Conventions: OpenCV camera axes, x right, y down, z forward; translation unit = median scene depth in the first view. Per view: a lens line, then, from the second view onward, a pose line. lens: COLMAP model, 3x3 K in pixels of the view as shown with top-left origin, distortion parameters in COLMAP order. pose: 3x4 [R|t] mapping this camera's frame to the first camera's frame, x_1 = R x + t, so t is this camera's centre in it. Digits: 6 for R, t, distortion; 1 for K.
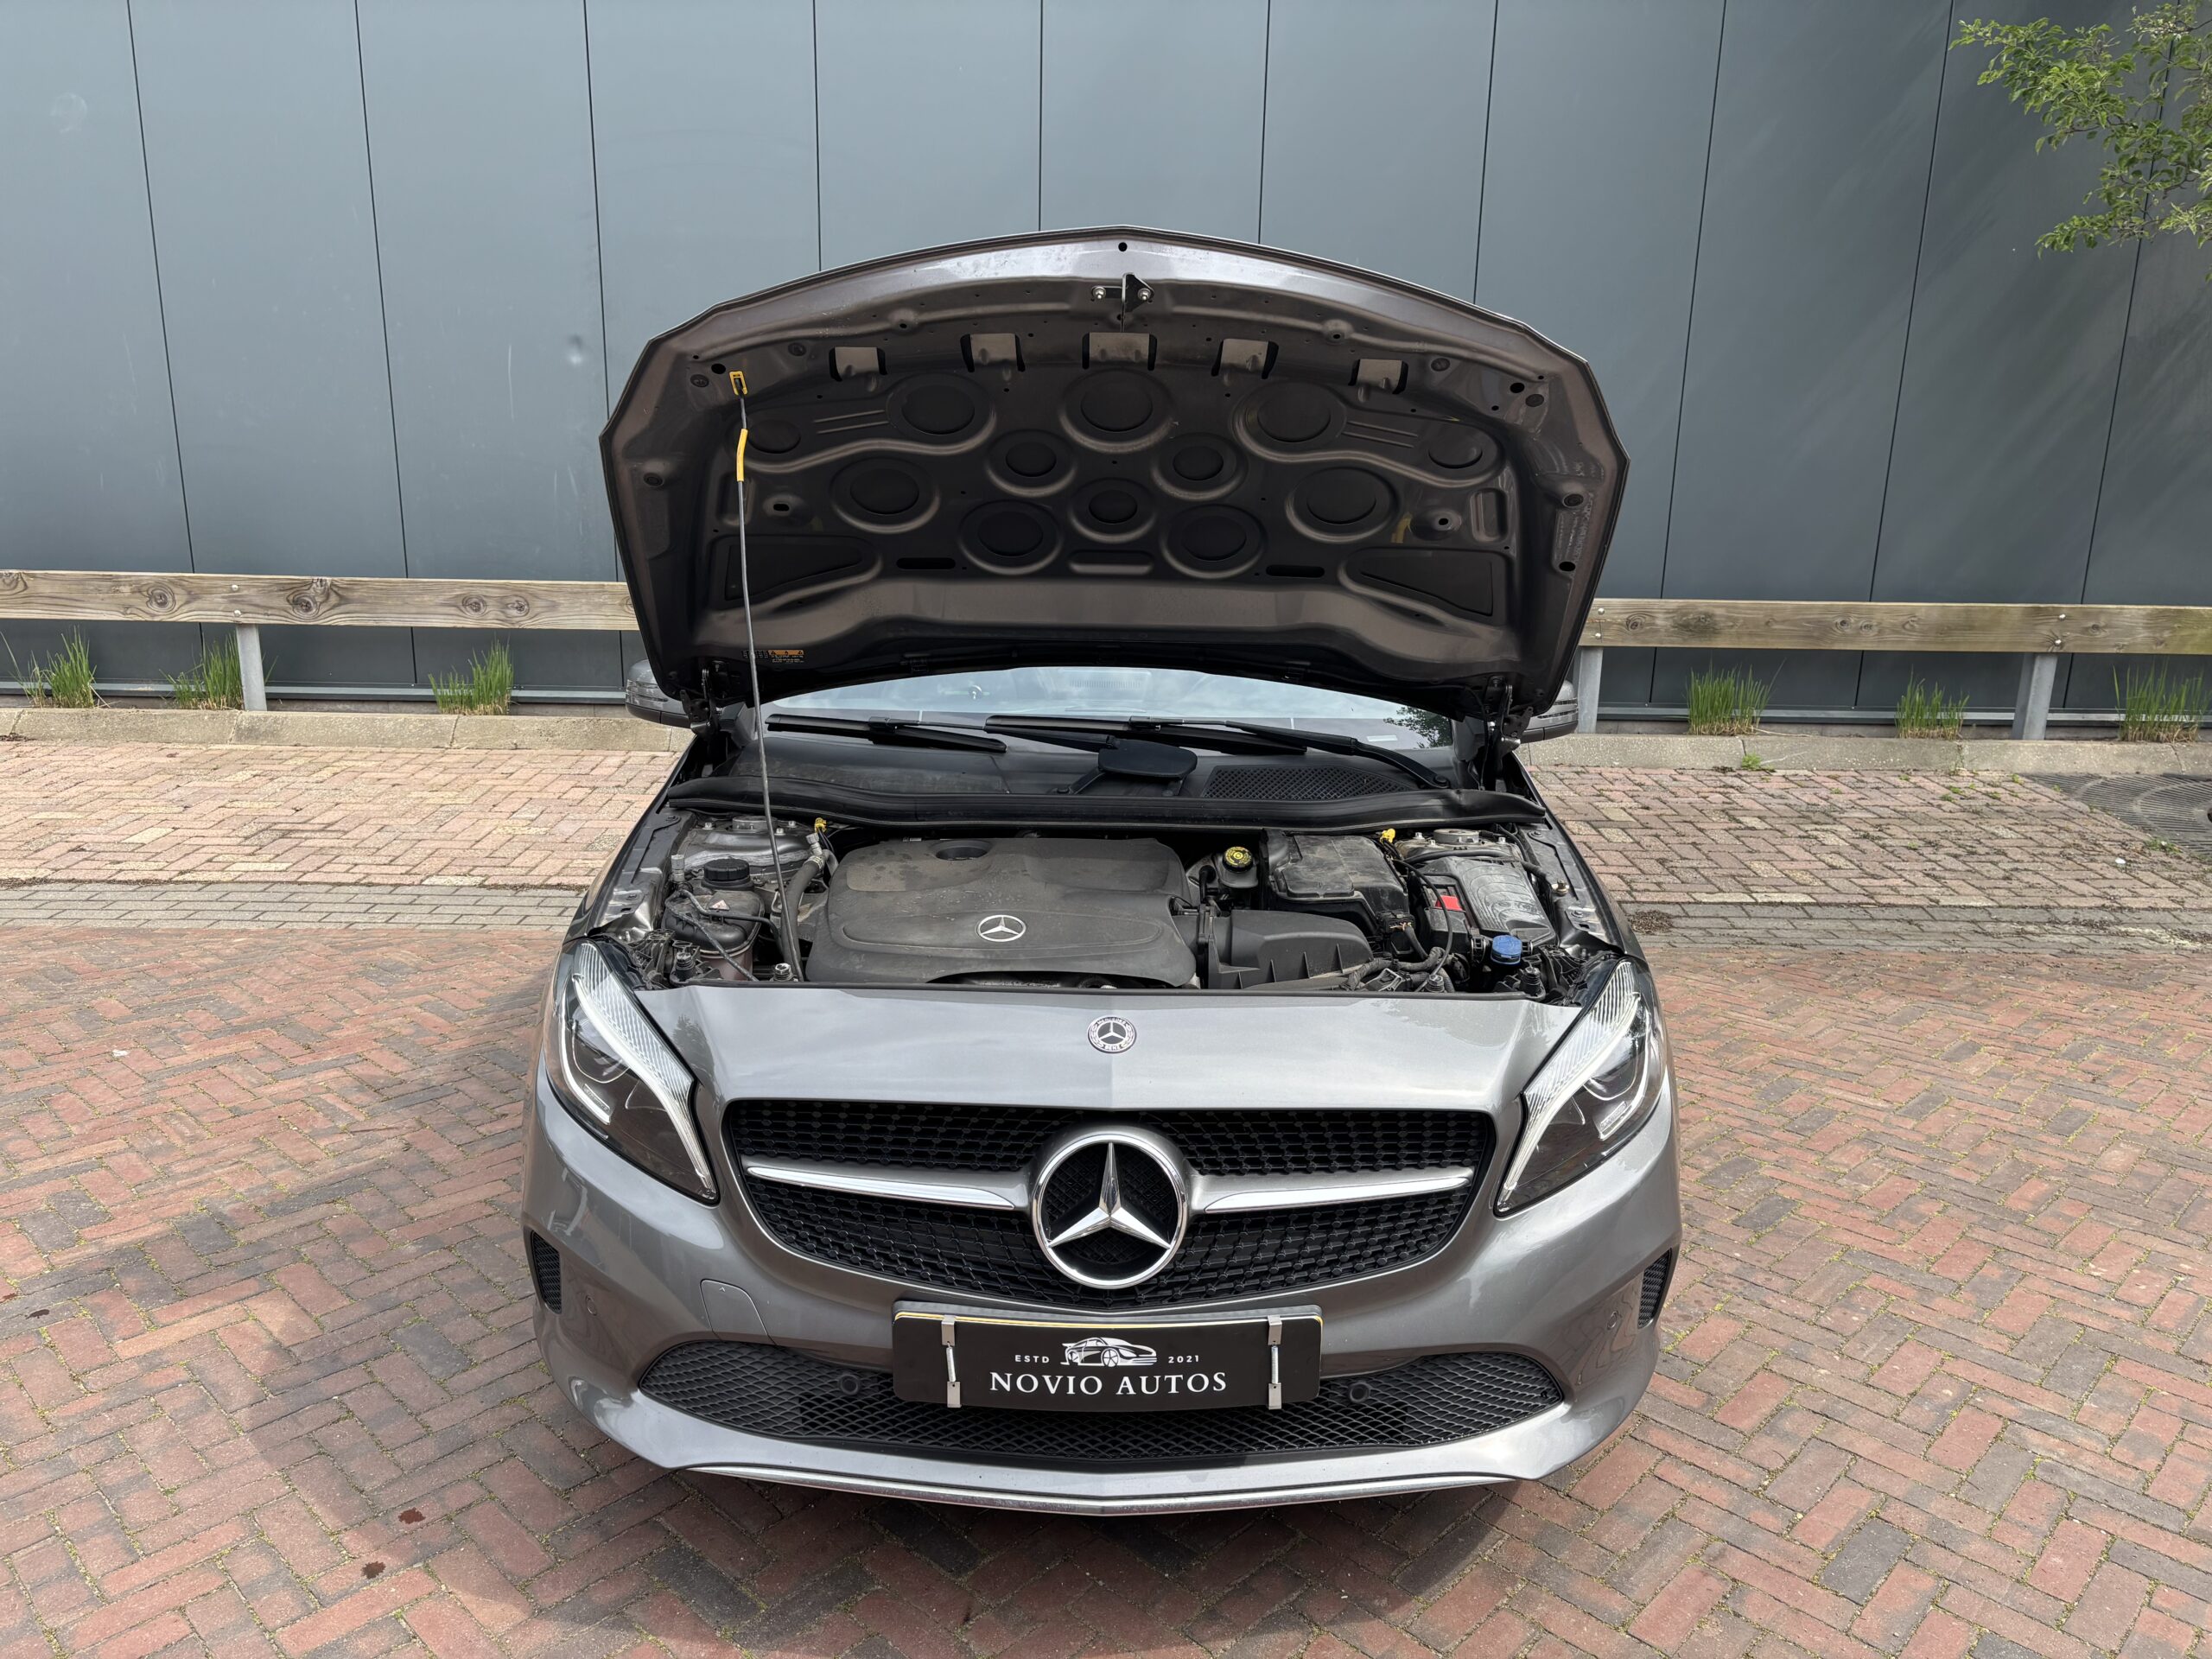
lens RADIAL K [[1673.9, 0, 1100.9], [0, 1673.9, 844.1], [0, 0, 1]] dist [0.049467, -0.052701]
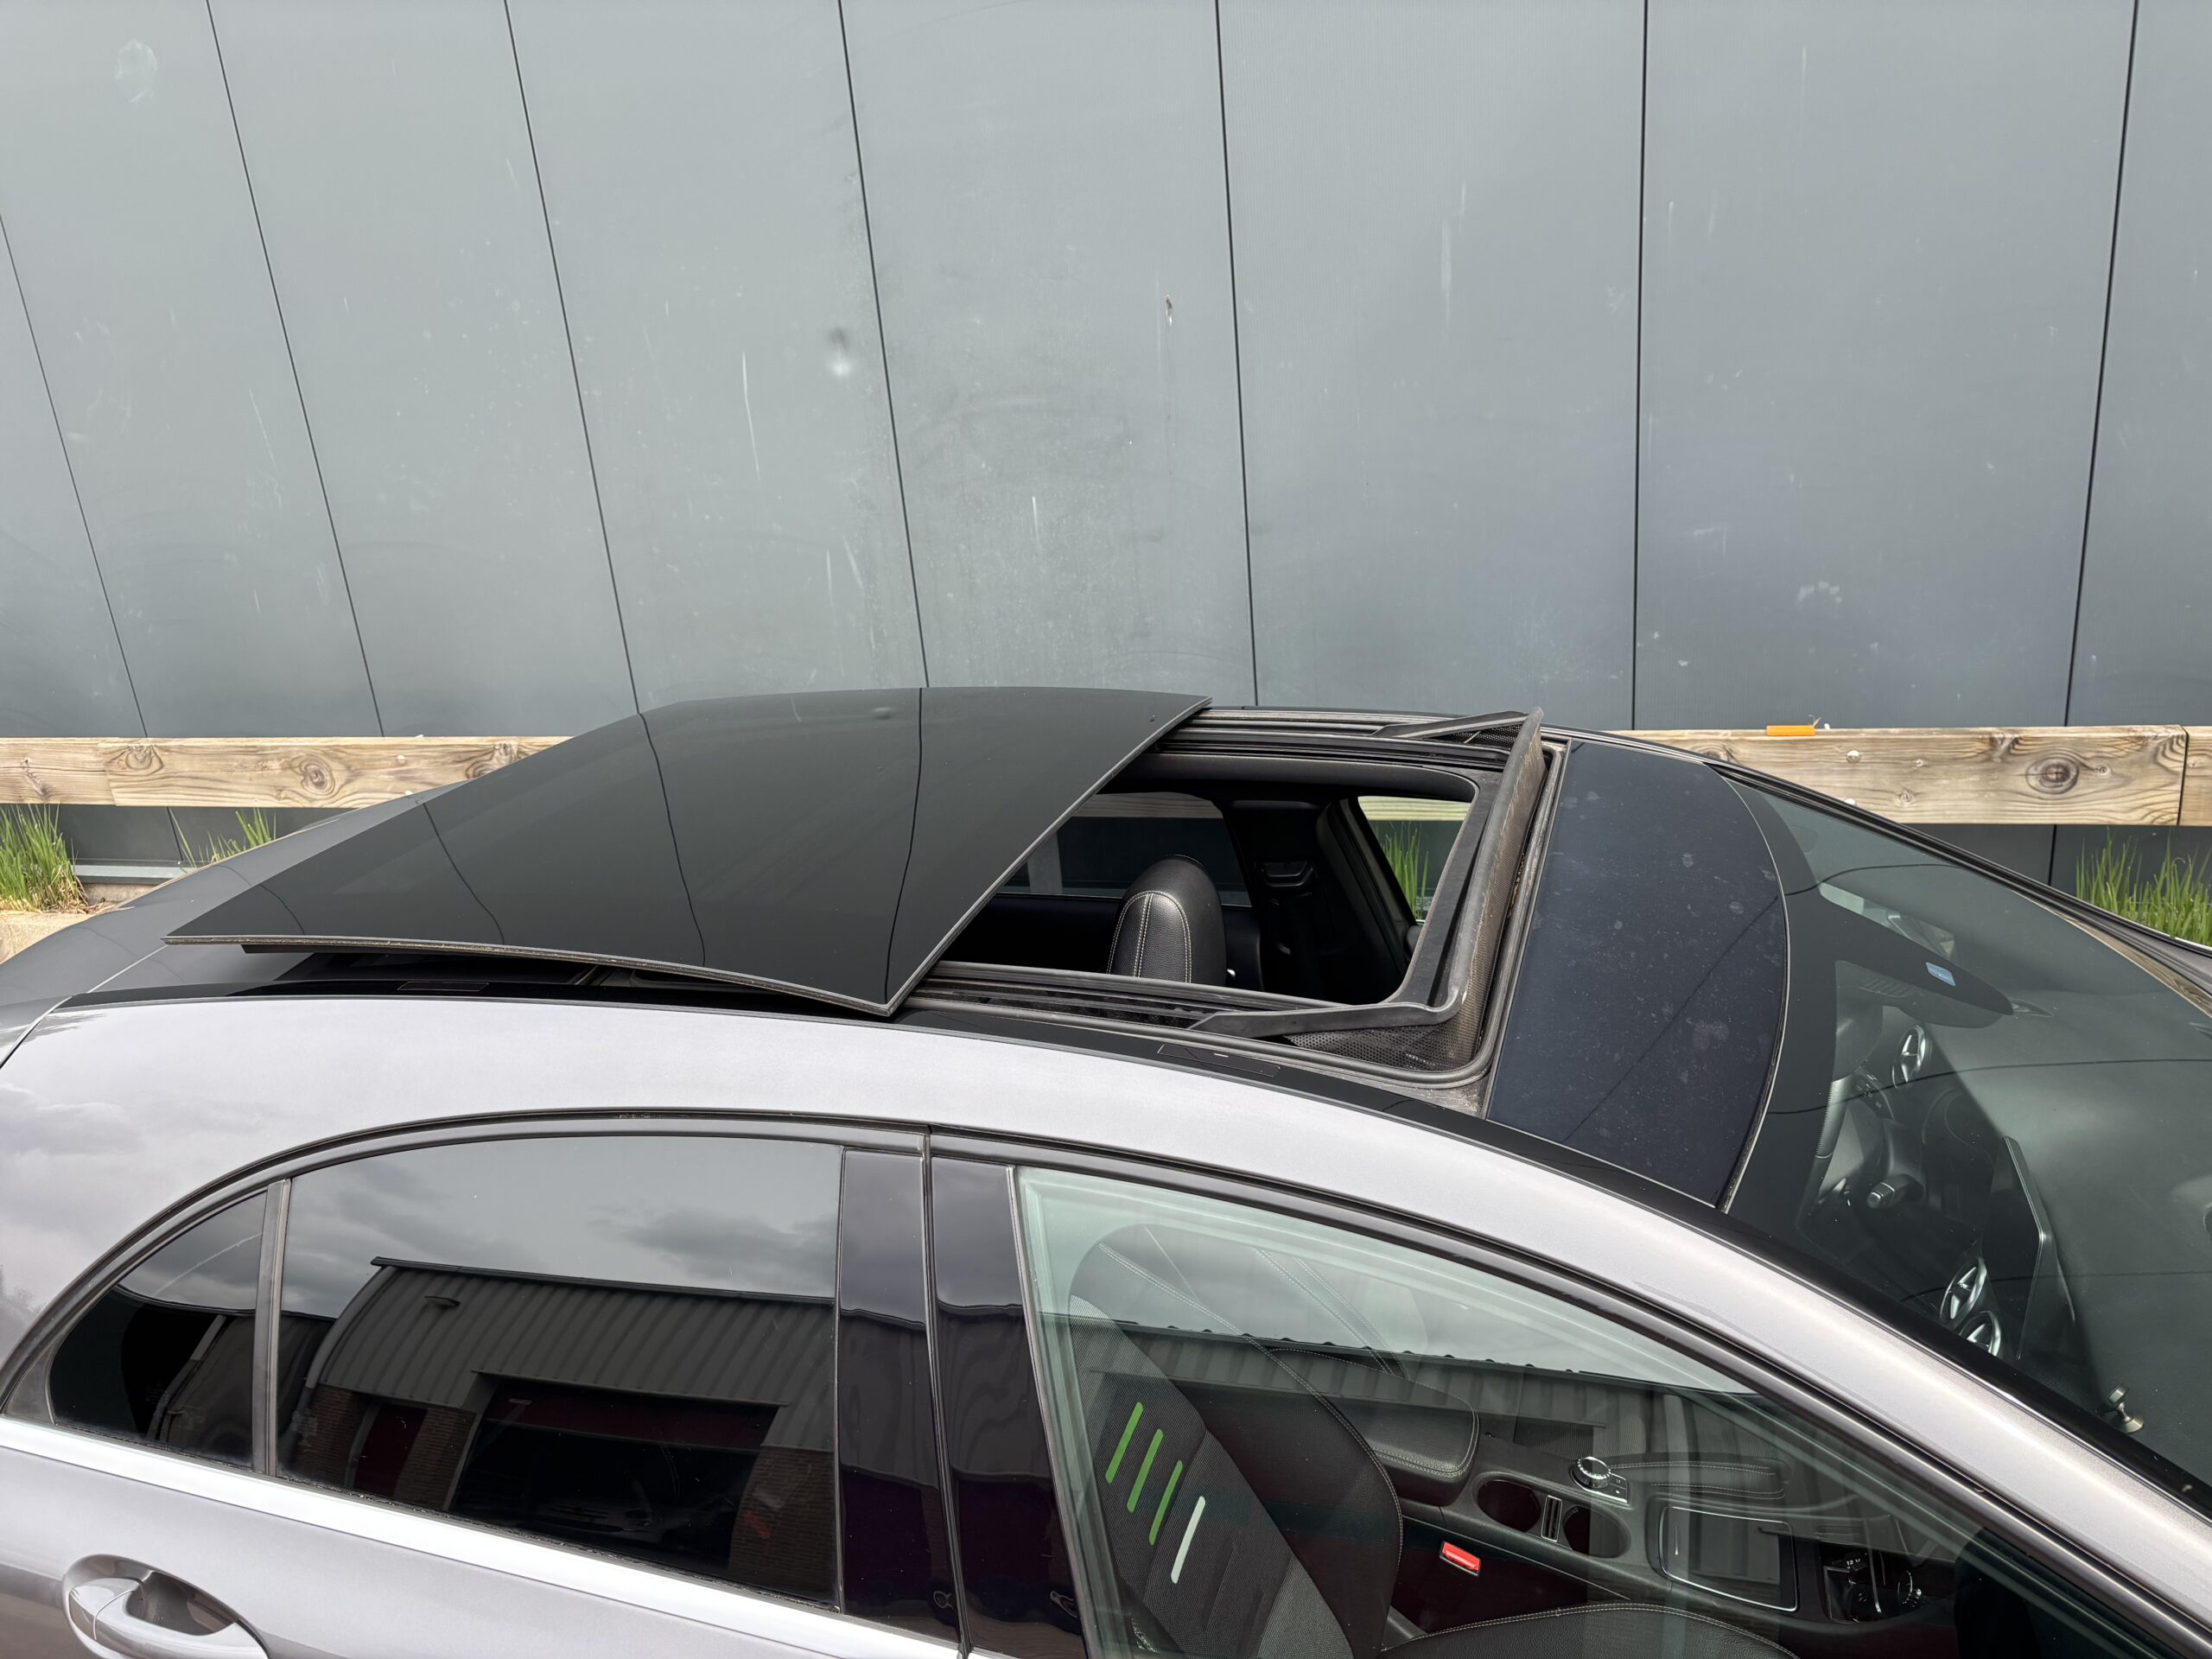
lens RADIAL K [[1673.9, 0, 1103.5], [0, 1673.9, 840.8], [0, 0, 1]] dist [0.049467, -0.052701]
pose [[0.948772, -0.000216, -0.315963, -0.036064], [0.029046, 0.995825, 0.086539, -0.201495], [0.314625, -0.091284, 0.944817, 0.528700]]
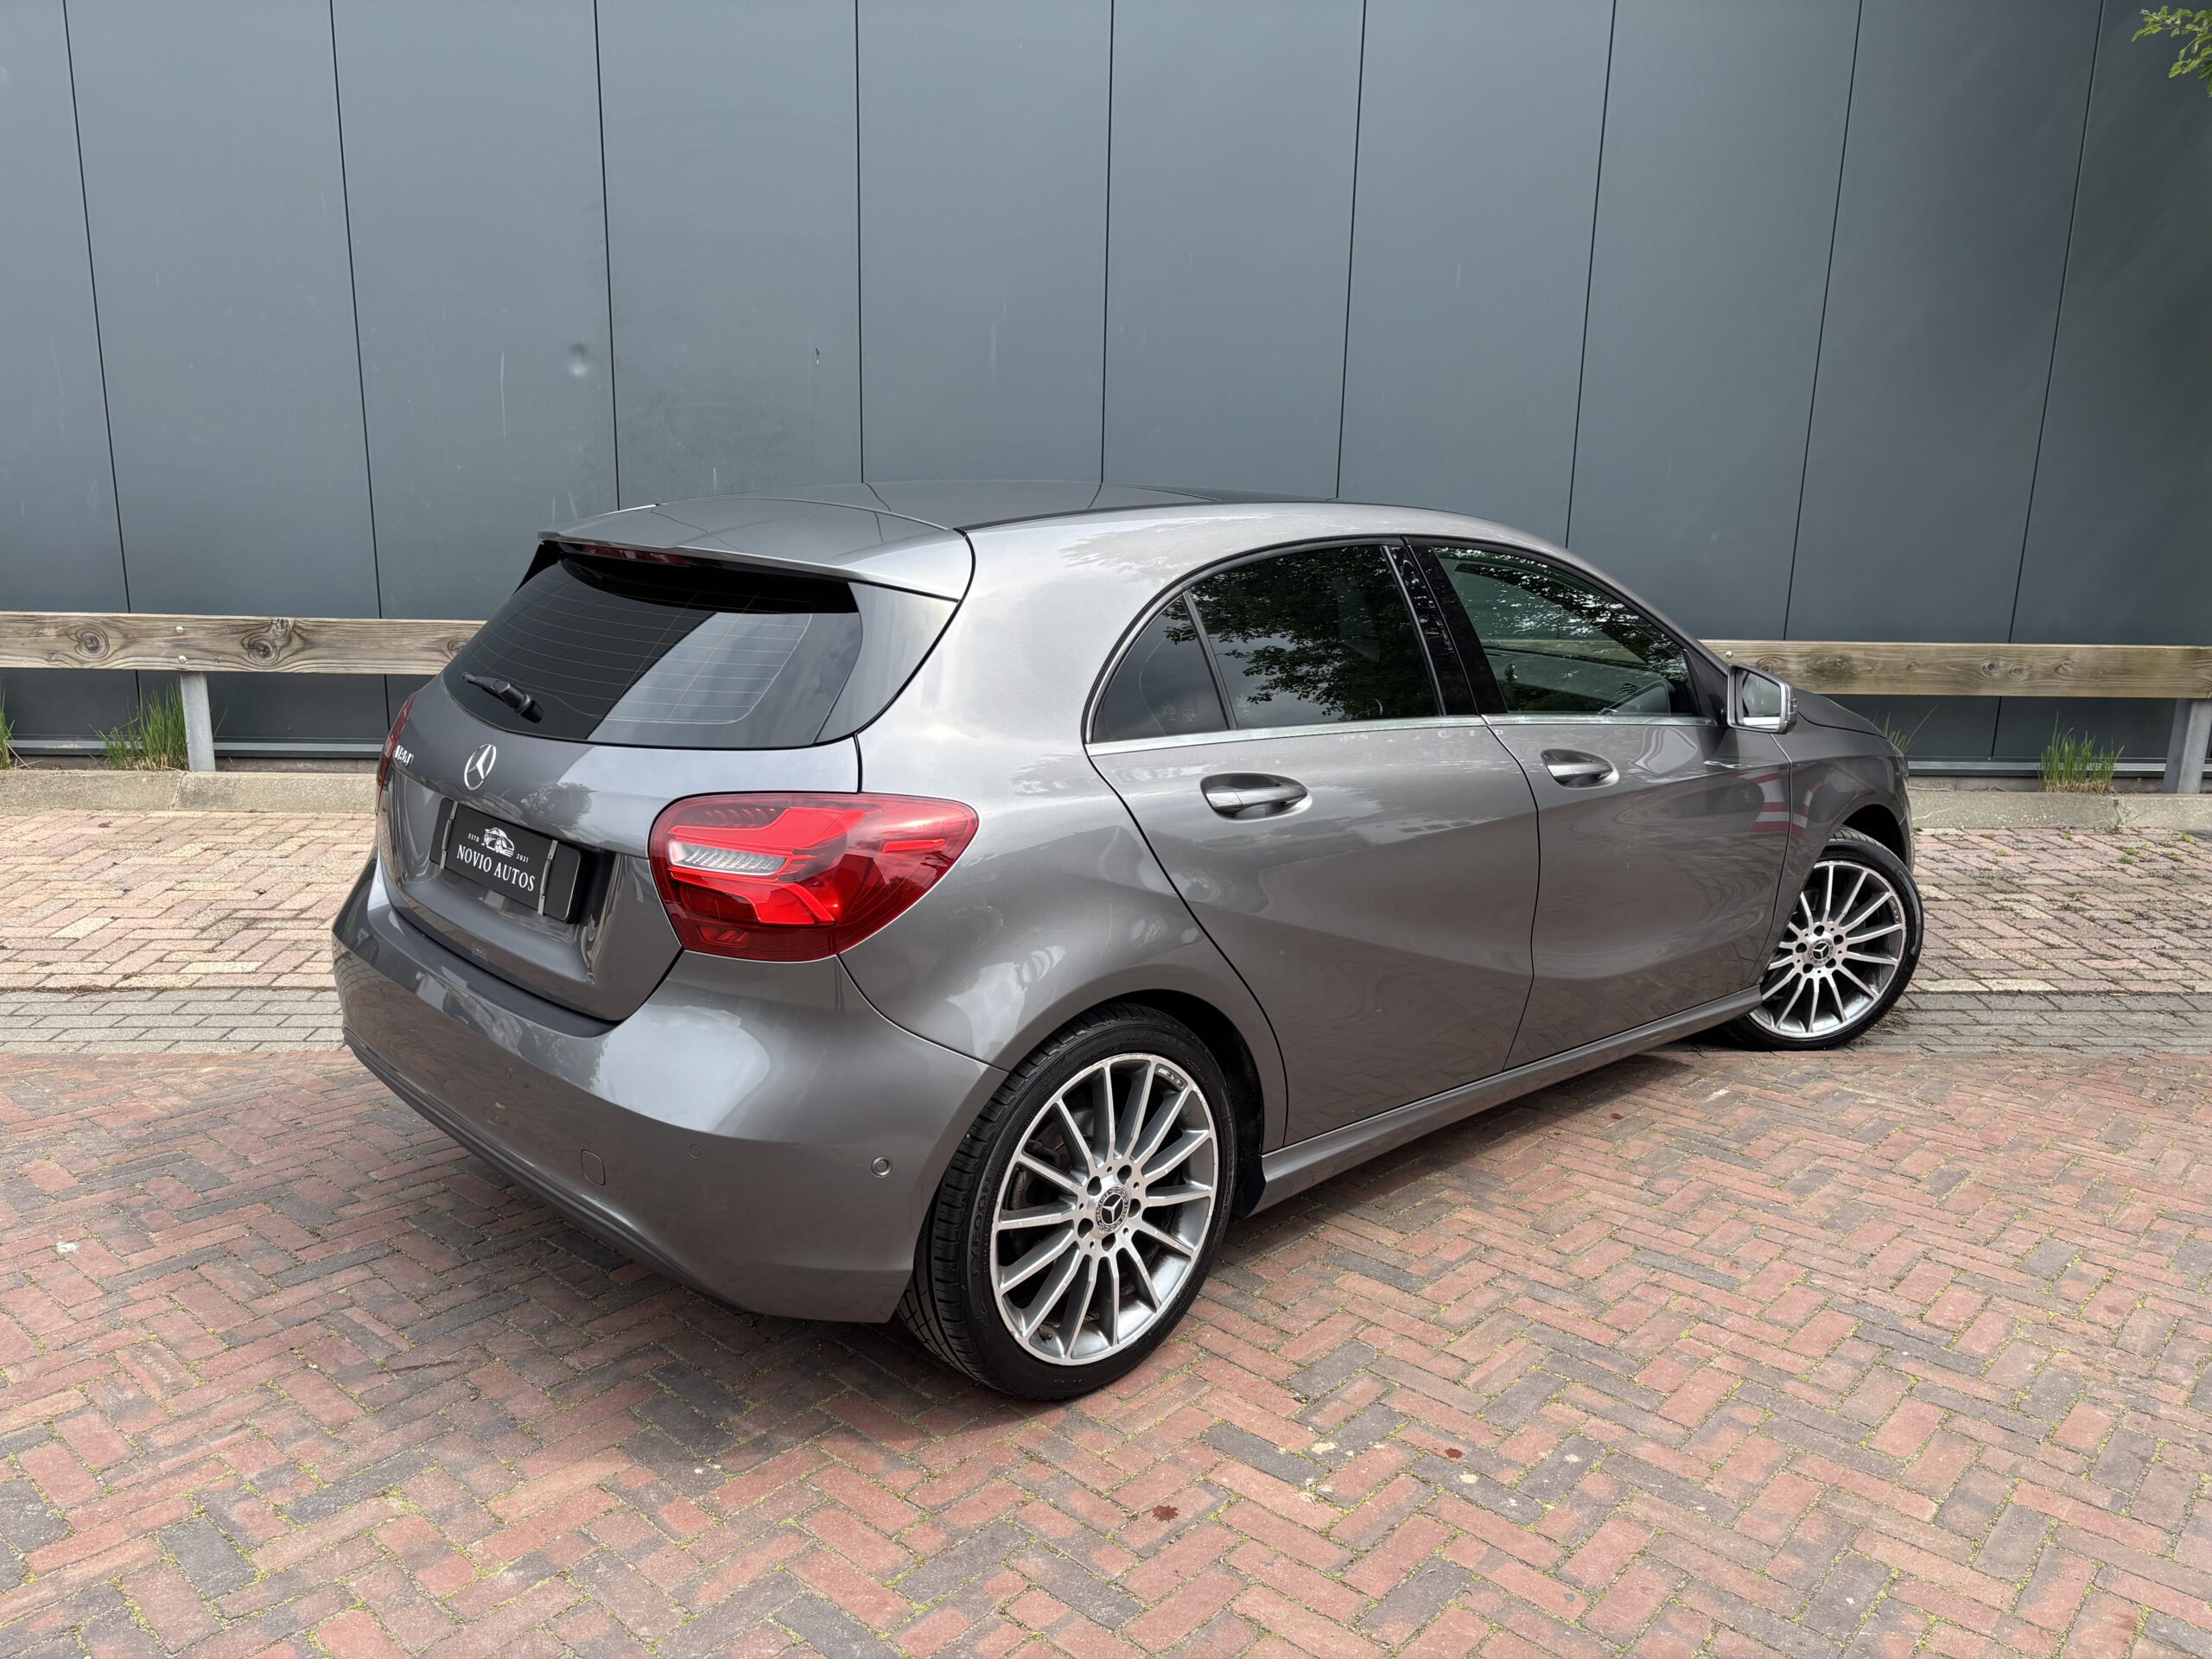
lens RADIAL K [[1673.9, 0, 1108.6], [0, 1673.9, 840.7], [0, 0, 1]] dist [0.049467, -0.052701]
pose [[0.998864, -0.006837, 0.047162, -0.094177], [0.007958, 0.999689, -0.023622, -0.023383], [-0.046986, 0.023971, 0.998608, 0.137977]]
